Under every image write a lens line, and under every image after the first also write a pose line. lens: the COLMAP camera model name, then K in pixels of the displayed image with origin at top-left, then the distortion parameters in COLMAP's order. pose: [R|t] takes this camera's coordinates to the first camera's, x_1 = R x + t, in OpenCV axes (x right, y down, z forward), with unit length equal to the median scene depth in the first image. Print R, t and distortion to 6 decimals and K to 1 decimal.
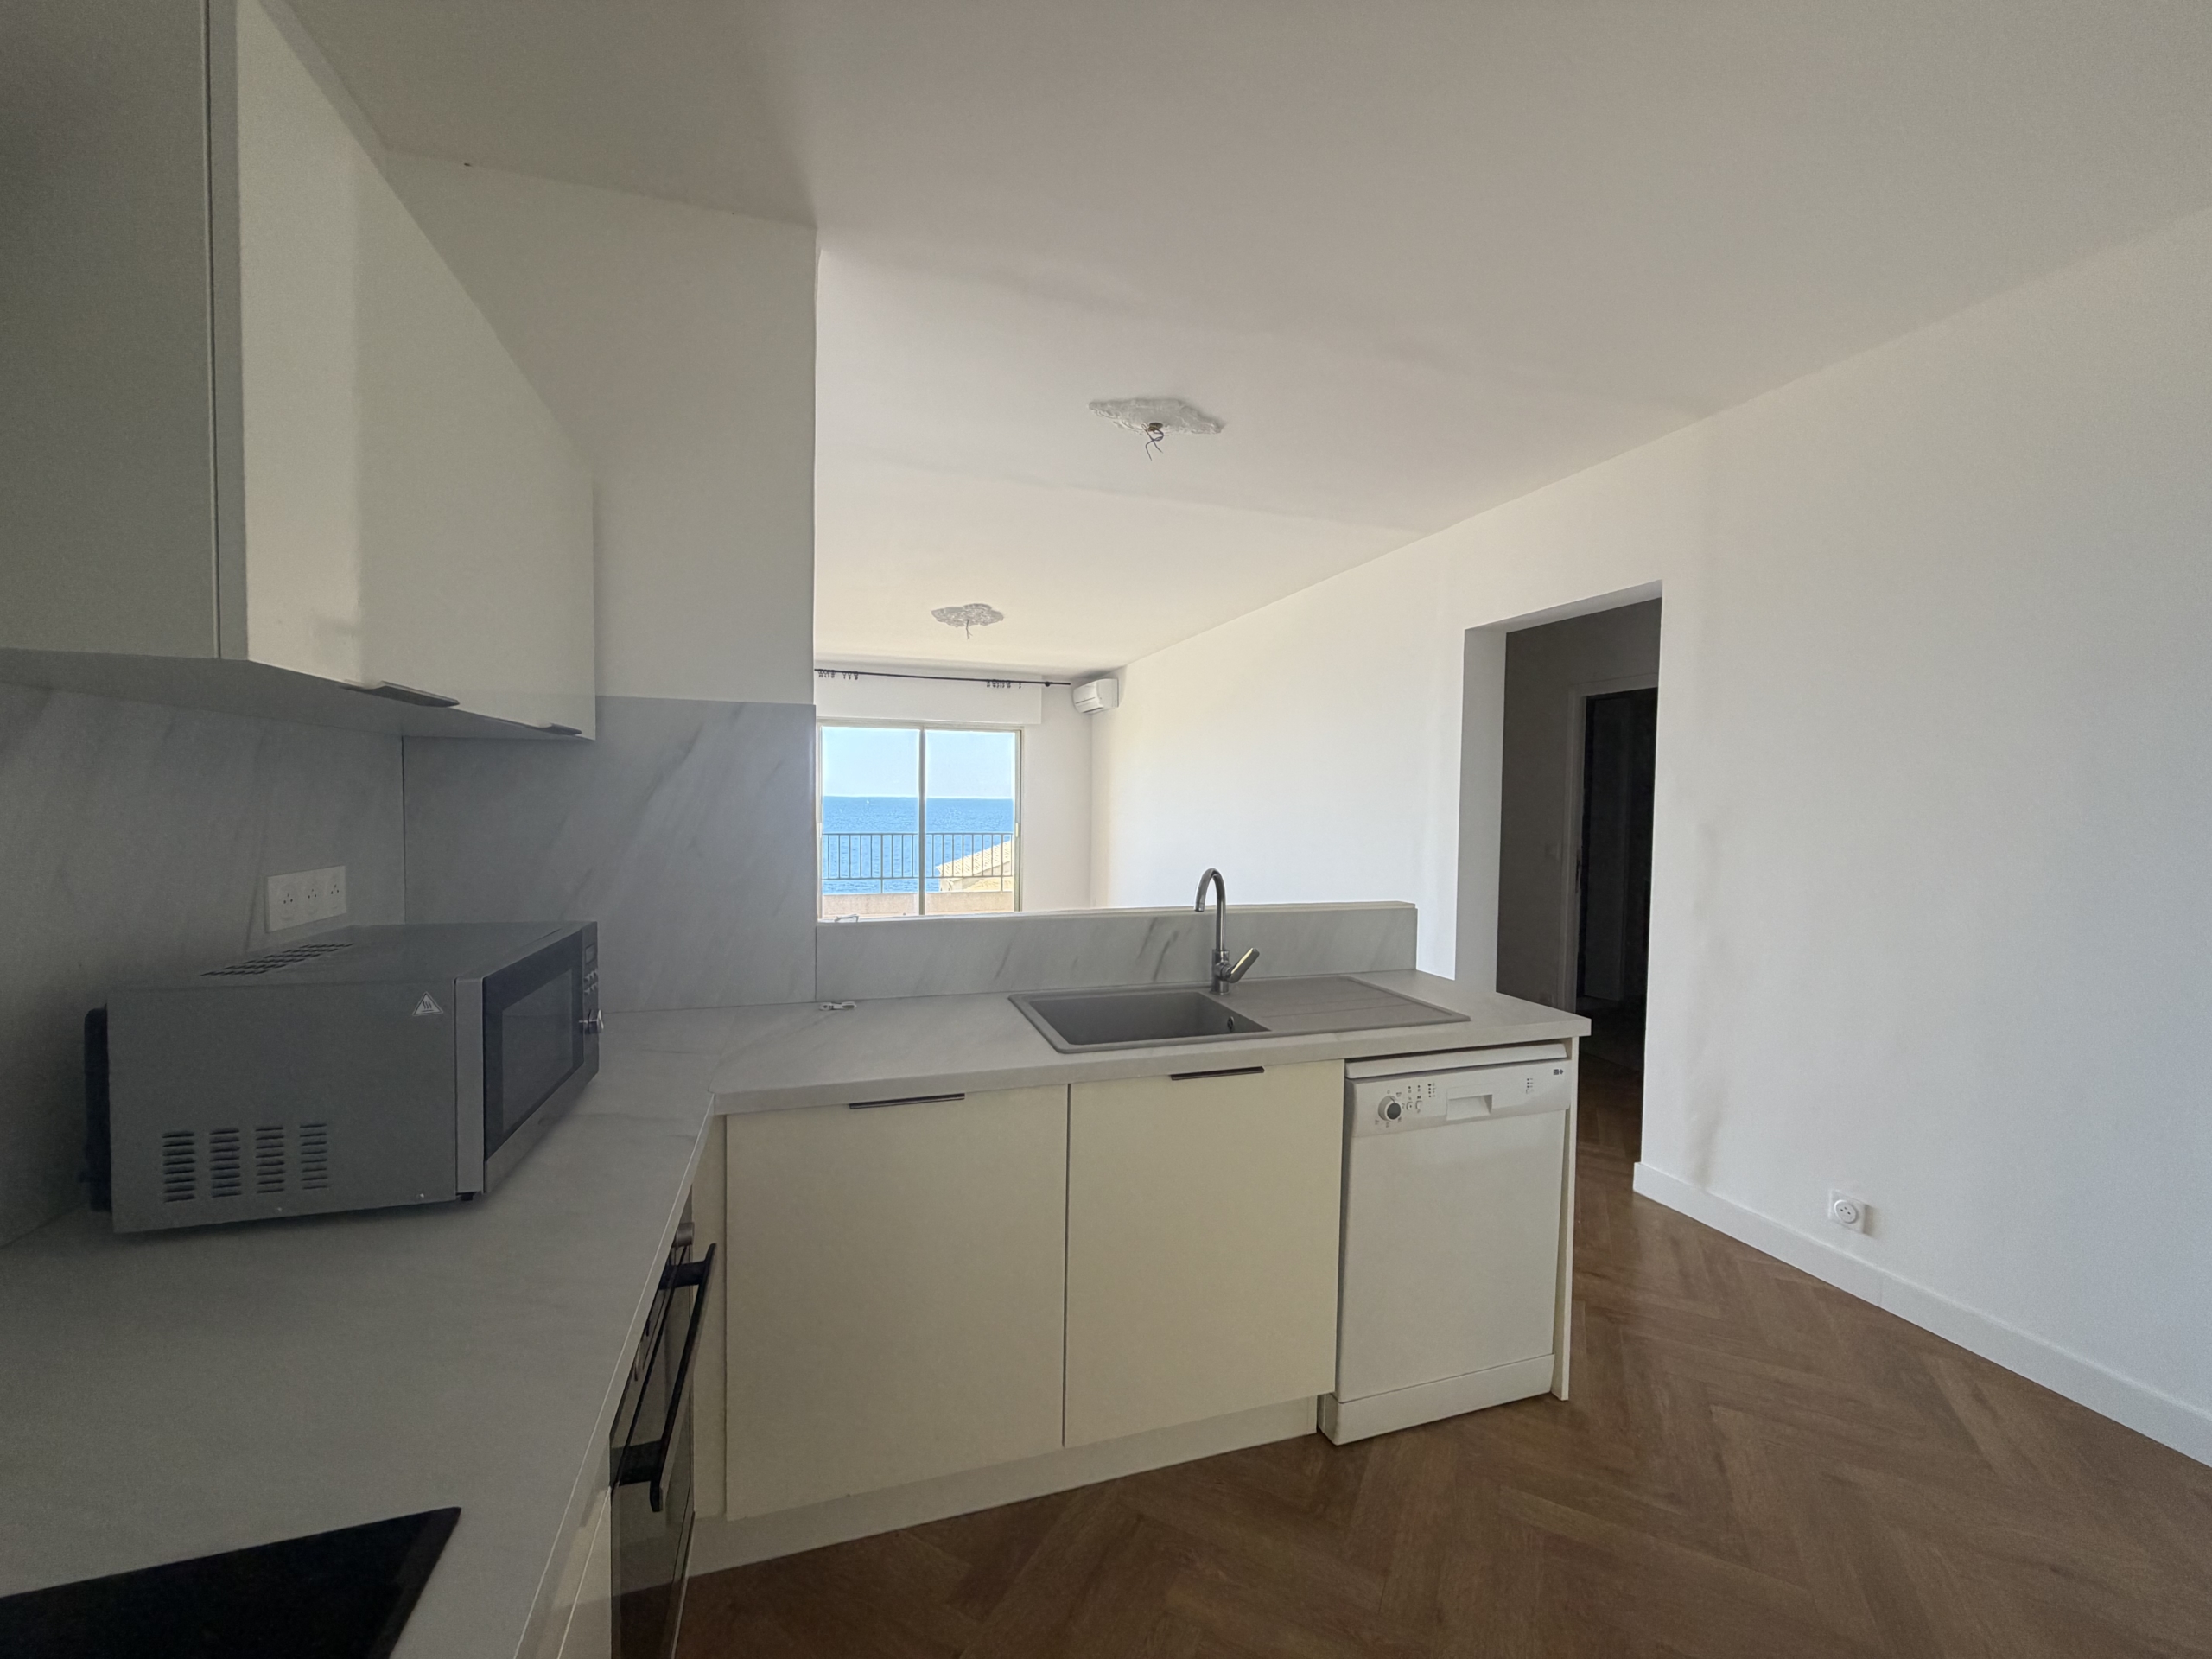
lens RADIAL K [[880.5, 0, 1114.0], [0, 880.5, 836.0], [0, 0, 1]] dist [-0.000981, -0.000174]
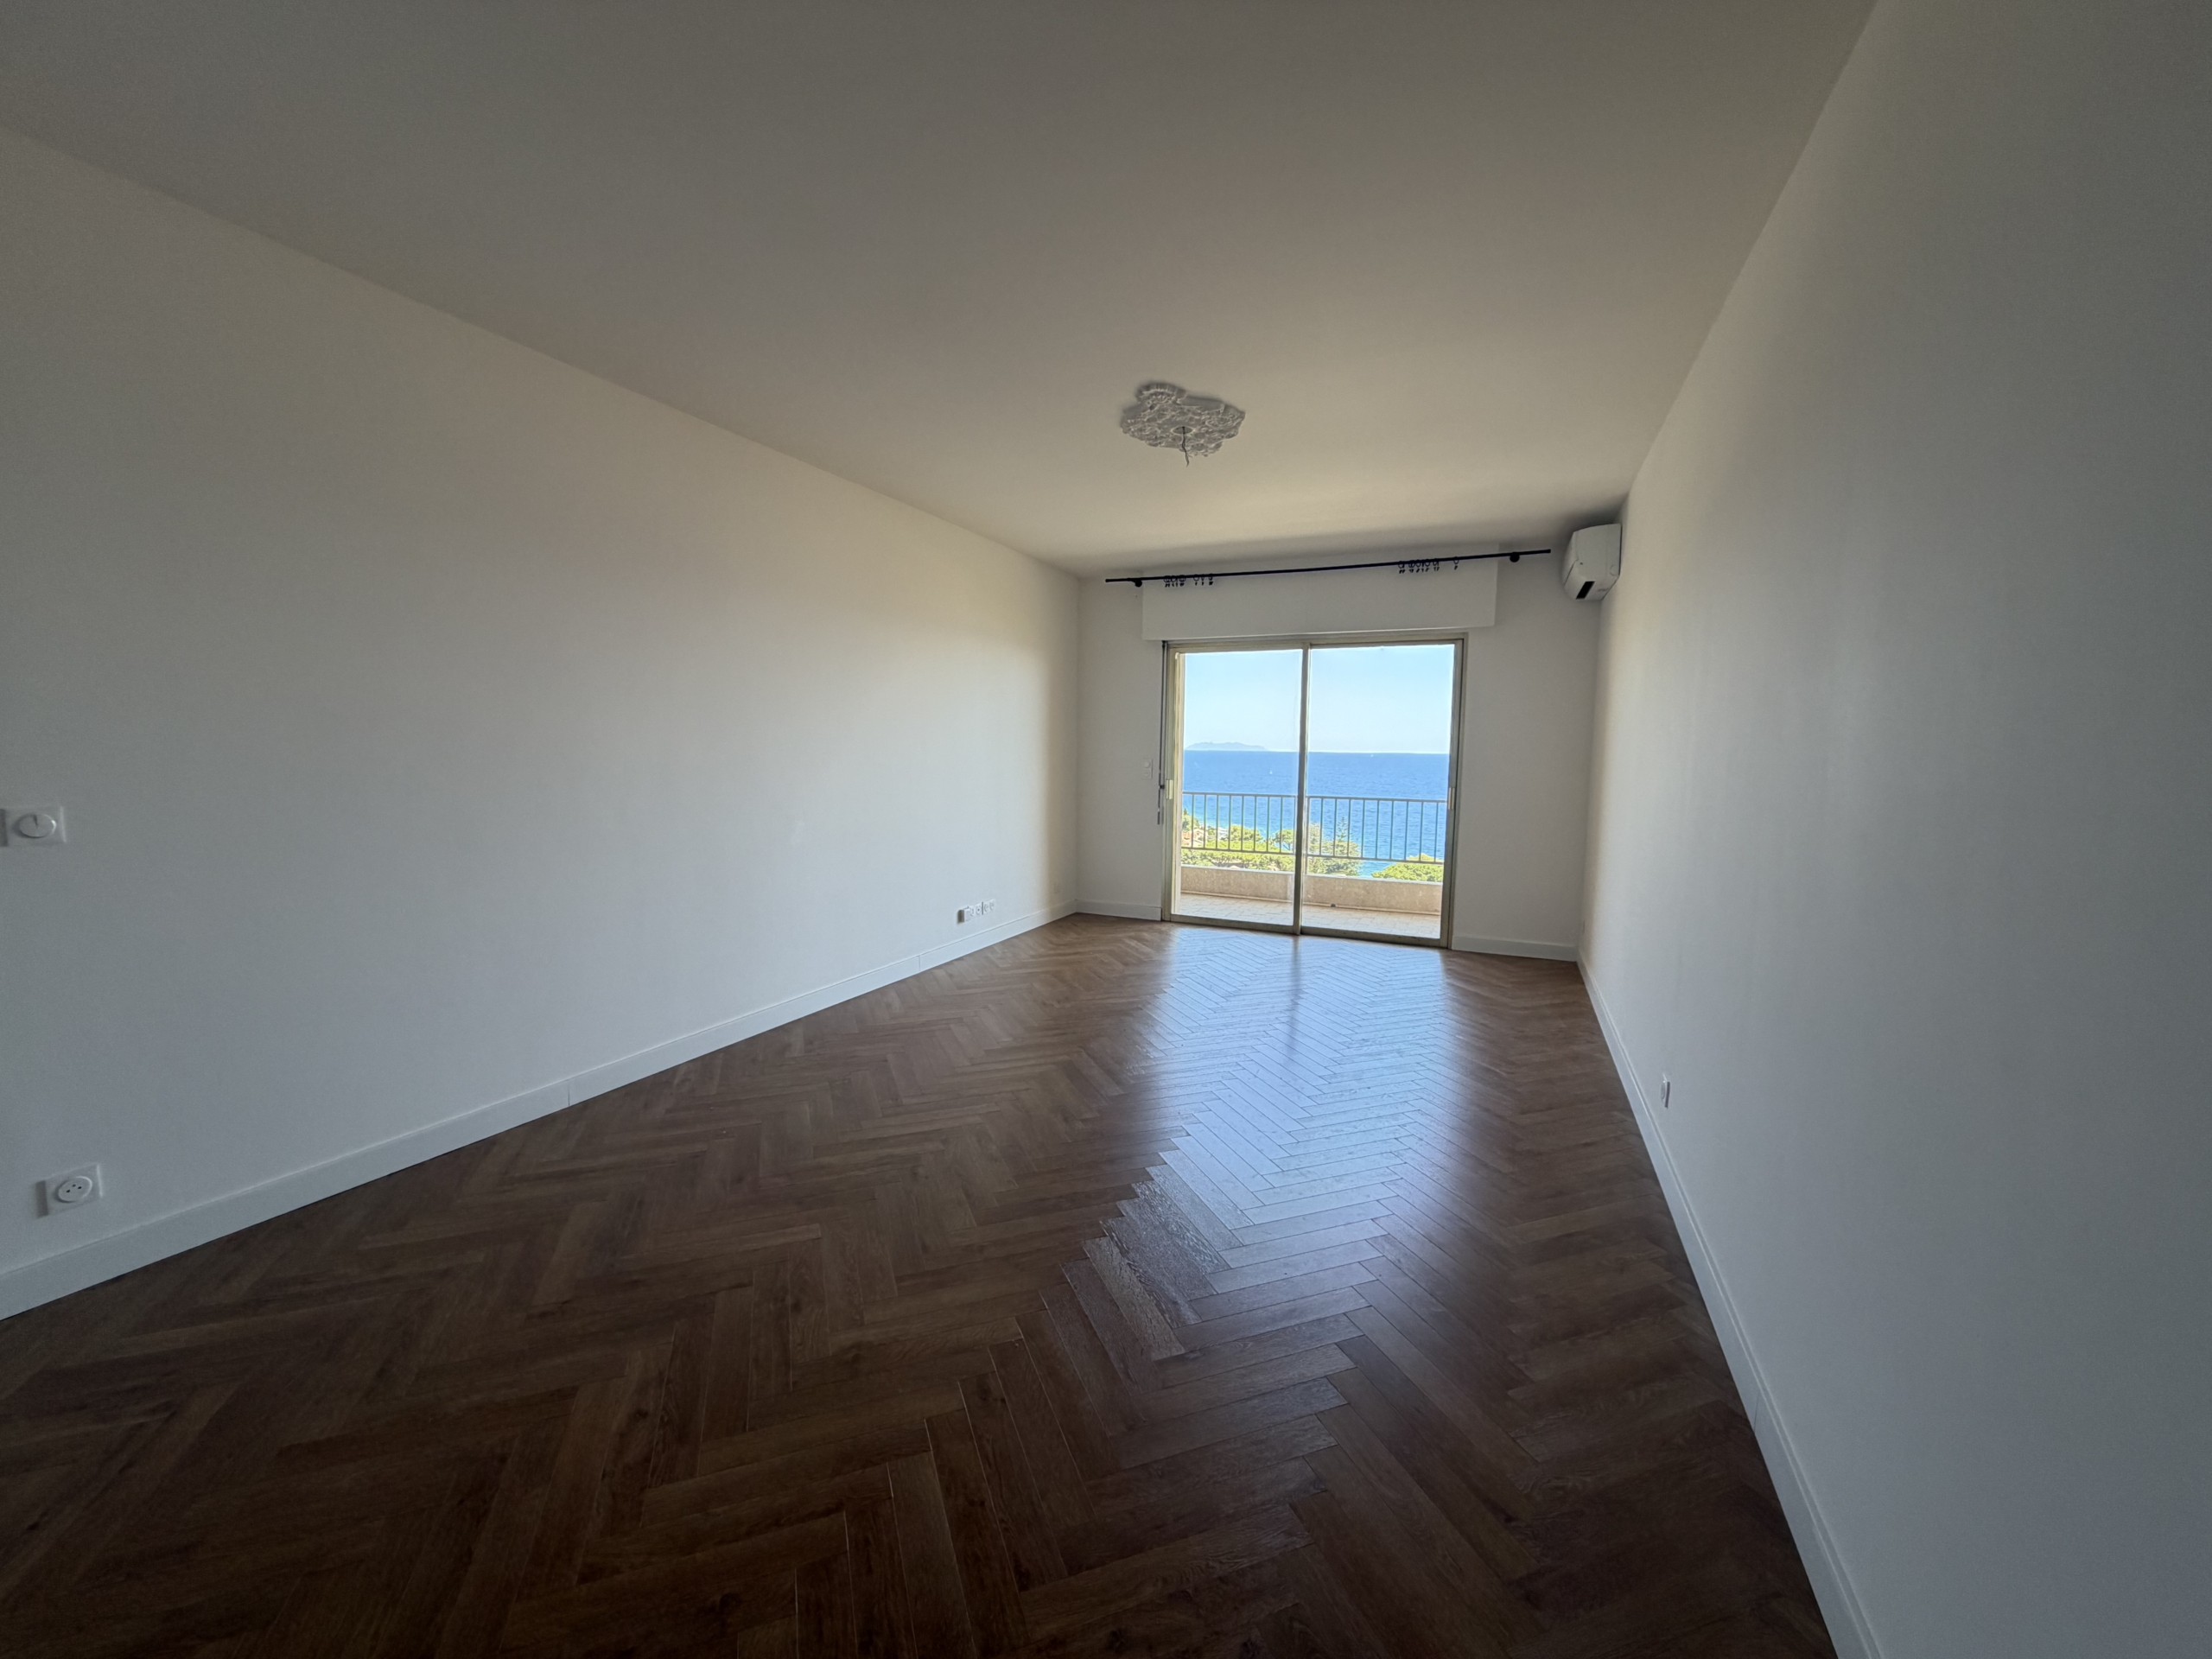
lens RADIAL K [[880.5, 0, 1101.3], [0, 880.5, 834.5], [0, 0, 1]] dist [-0.000981, -0.000174]
pose [[0.737788, 0.065838, -0.671814, 0.198796], [-0.034245, 0.997601, 0.060157, -0.014765], [0.674163, -0.021377, 0.738273, 0.532273]]
